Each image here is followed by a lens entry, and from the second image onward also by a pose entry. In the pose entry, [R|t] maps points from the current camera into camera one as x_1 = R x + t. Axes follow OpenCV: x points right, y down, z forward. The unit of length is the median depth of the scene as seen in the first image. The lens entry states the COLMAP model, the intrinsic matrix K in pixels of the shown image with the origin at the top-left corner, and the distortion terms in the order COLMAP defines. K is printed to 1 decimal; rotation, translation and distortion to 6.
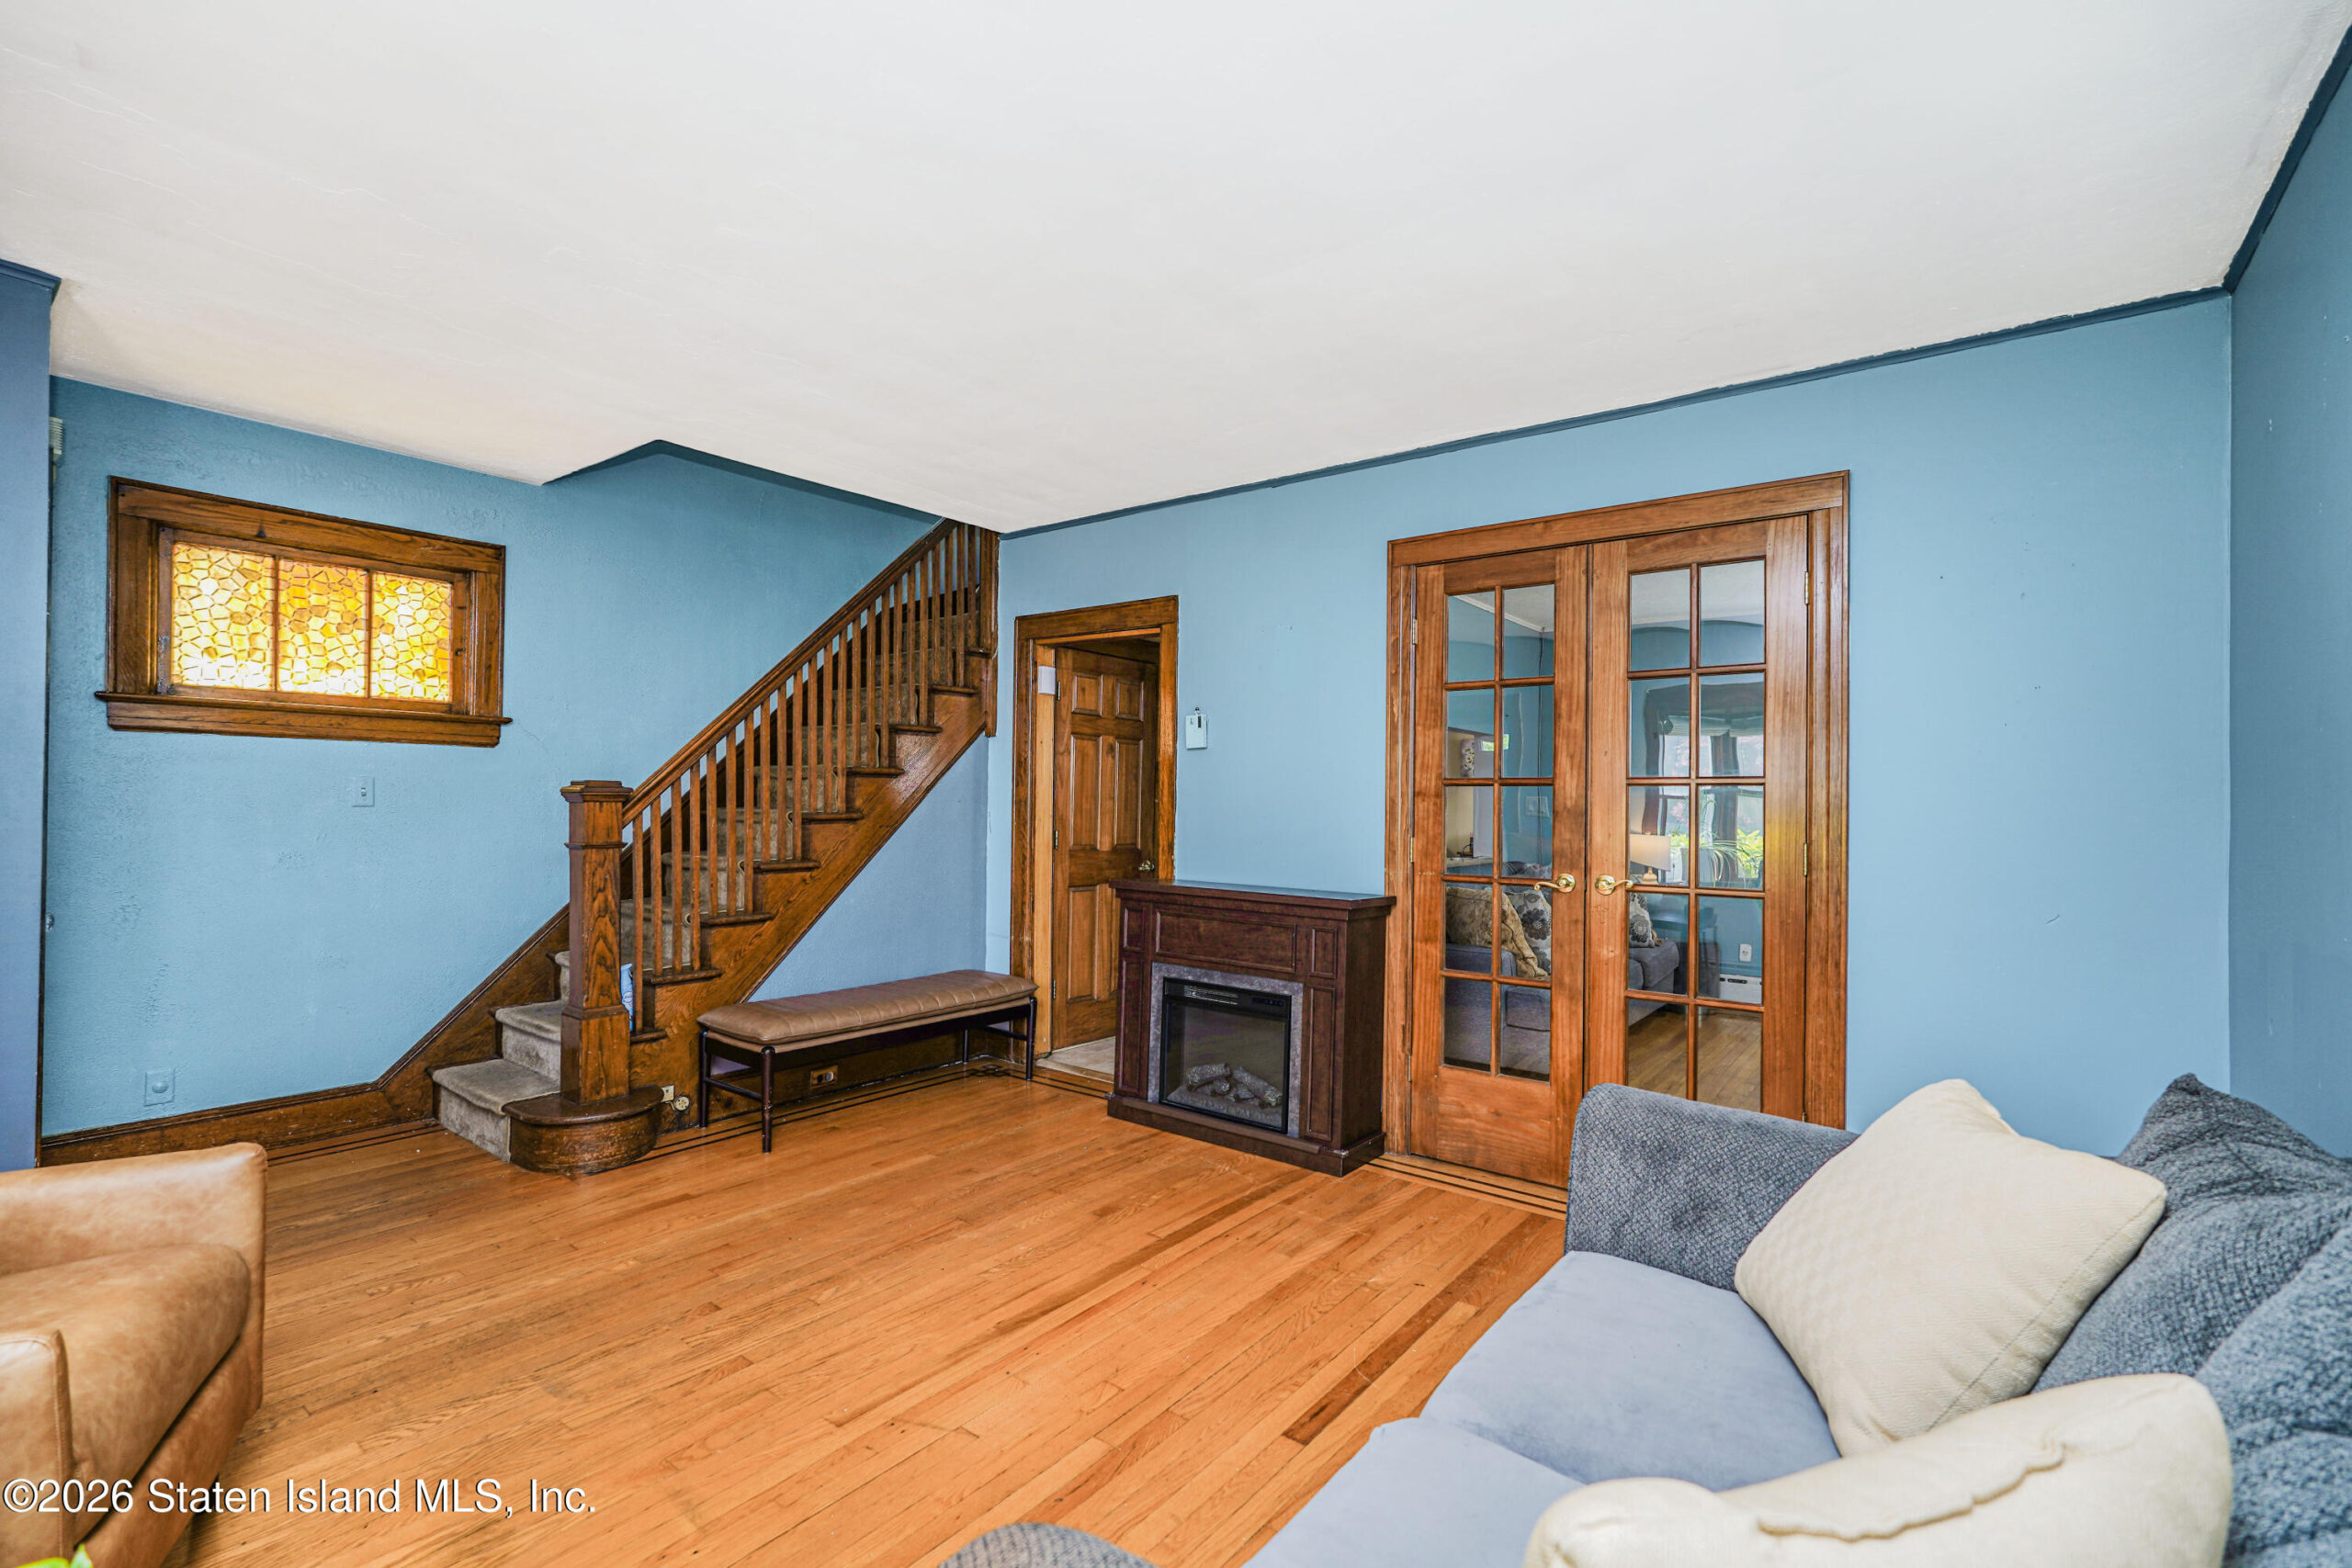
lens RADIAL K [[1033.8, 0, 1162.4], [0, 1033.8, 797.0], [0, 0, 1]] dist [-0.006439, 0.001440]
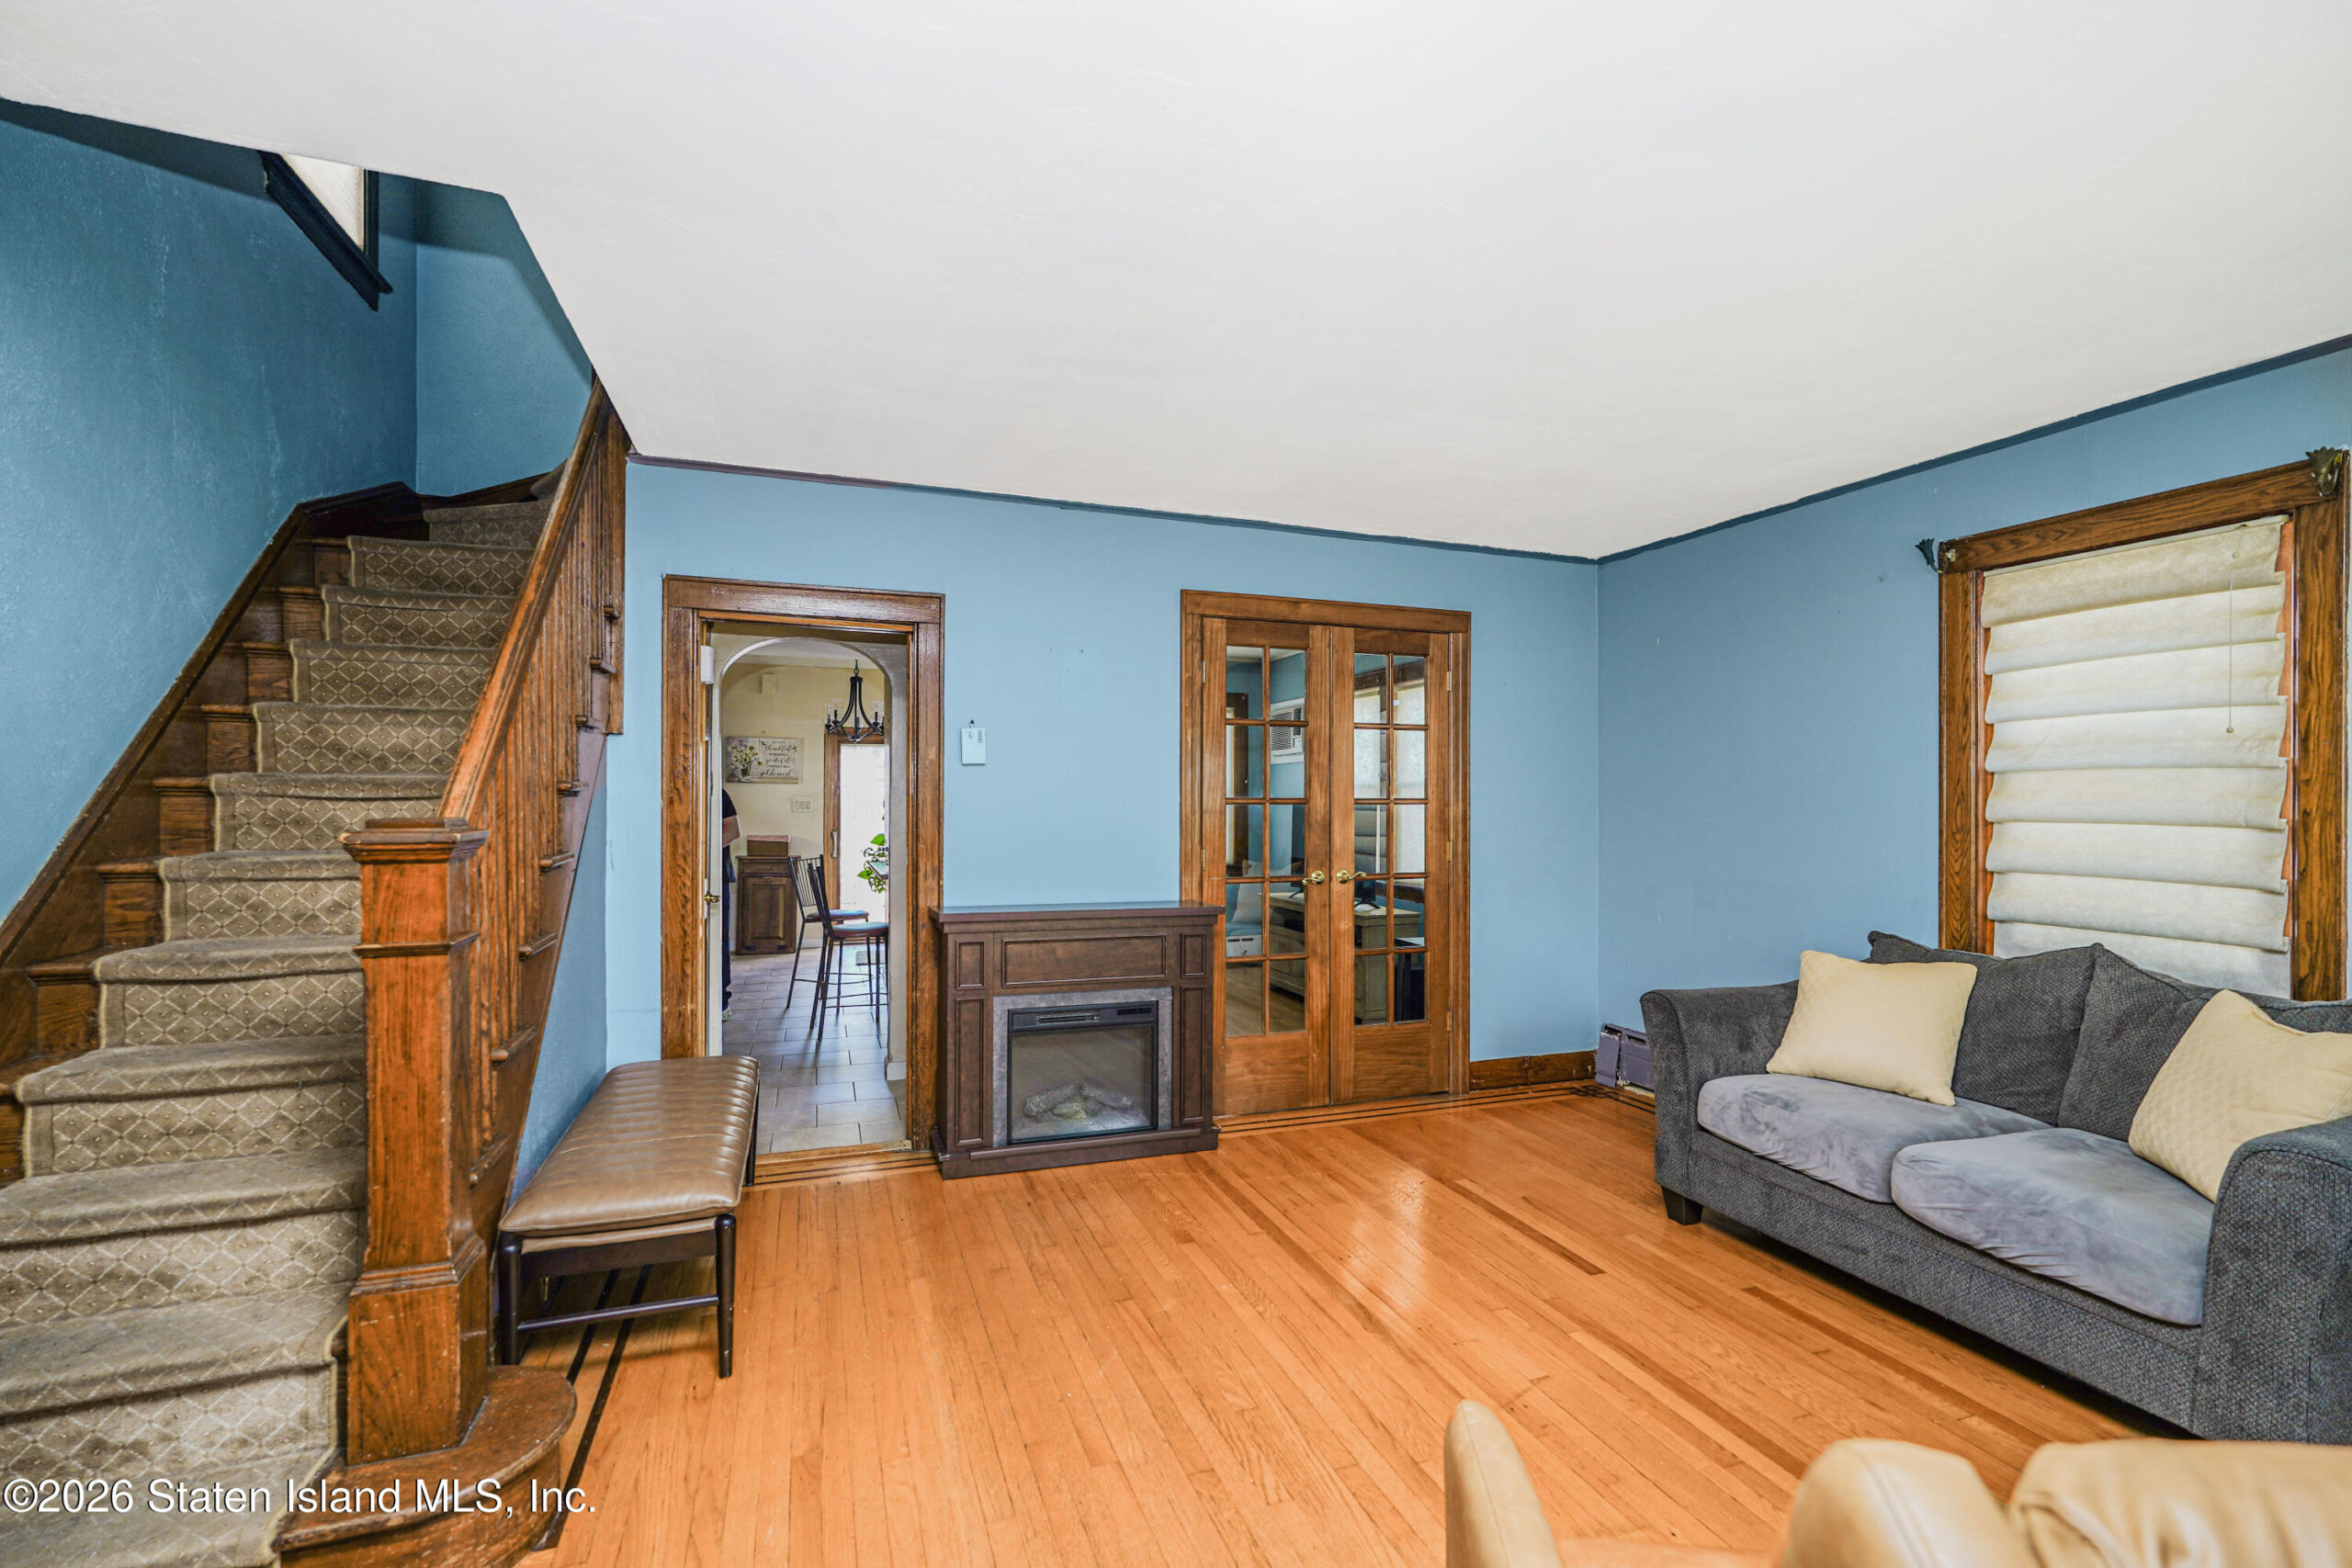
lens RADIAL K [[1033.8, 0, 1187.2], [0, 1033.8, 796.2], [0, 0, 1]] dist [-0.006439, 0.001440]
pose [[0.531904, -0.007219, 0.846774, -0.771813], [0.001585, 0.999970, 0.007530, -0.029138], [-0.846803, -0.002663, 0.531899, 0.401765]]
